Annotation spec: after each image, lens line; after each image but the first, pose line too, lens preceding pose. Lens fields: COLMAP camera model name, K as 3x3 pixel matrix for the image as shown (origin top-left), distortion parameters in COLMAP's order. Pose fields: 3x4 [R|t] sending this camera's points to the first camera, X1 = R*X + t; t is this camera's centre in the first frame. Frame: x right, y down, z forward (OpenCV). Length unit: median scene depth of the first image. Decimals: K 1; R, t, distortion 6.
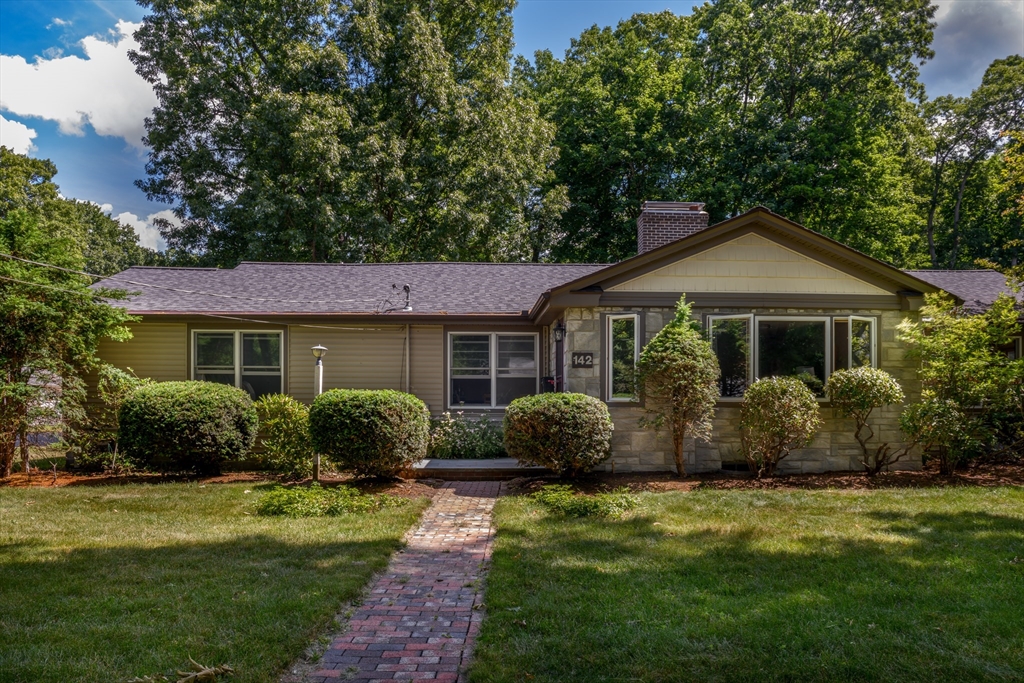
lens RADIAL K [[710.6, 0, 511.9], [0, 710.6, 401.0], [0, 0, 1]] dist [-0.001850, -0.054860]
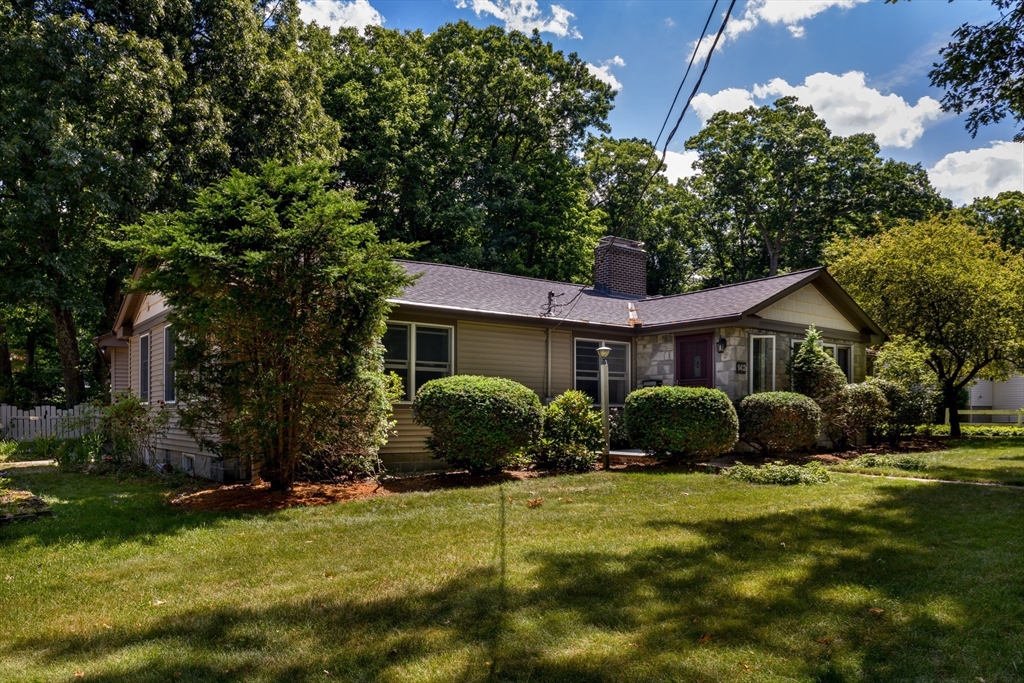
lens RADIAL K [[710.6, 0, 511.9], [0, 710.6, 401.0], [0, 0, 1]] dist [-0.001850, -0.054860]
pose [[0.819580, 0.005877, 0.572934, -0.971358], [-0.001779, 0.999969, -0.007713, 0.014097], [-0.572961, 0.005302, 0.819565, 0.162774]]
